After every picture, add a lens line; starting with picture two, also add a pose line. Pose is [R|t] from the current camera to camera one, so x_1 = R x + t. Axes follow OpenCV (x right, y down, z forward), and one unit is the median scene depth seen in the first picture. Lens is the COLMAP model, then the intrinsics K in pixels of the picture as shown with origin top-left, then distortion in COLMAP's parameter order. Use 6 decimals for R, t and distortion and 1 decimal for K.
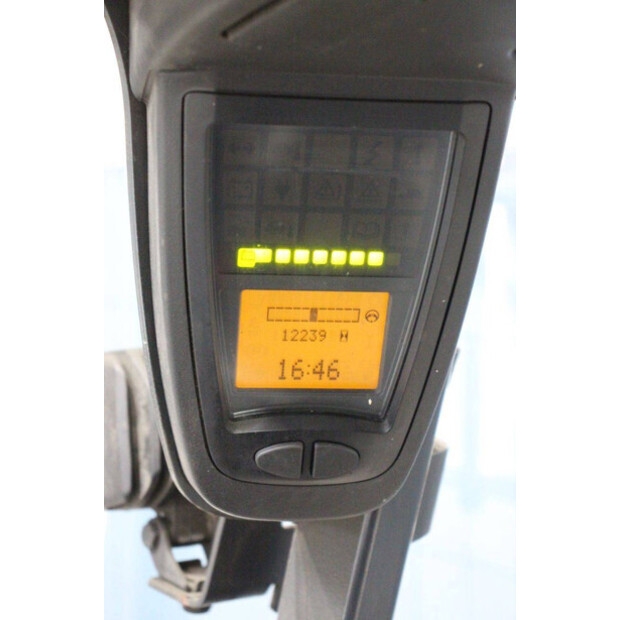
lens RADIAL K [[1469.0, 0, 310.7], [0, 1469.0, 309.2], [0, 0, 1]] dist [0.438500, 0.000000]
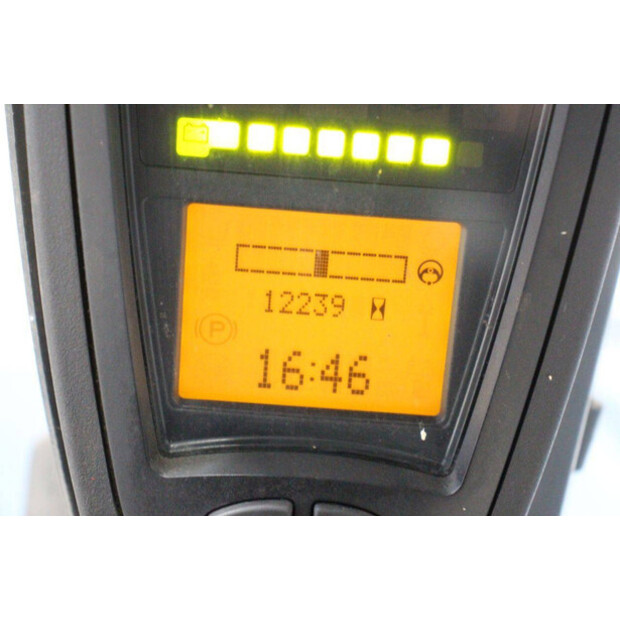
lens RADIAL K [[1469.0, 0, 309.0], [0, 1469.0, 311.0], [0, 0, 1]] dist [0.438500, 0.000000]
pose [[0.991828, 0.030529, -0.123874, 0.065067], [-0.050545, 0.985525, -0.161822, 0.108824], [0.117141, 0.166761, 0.979014, 0.464981]]
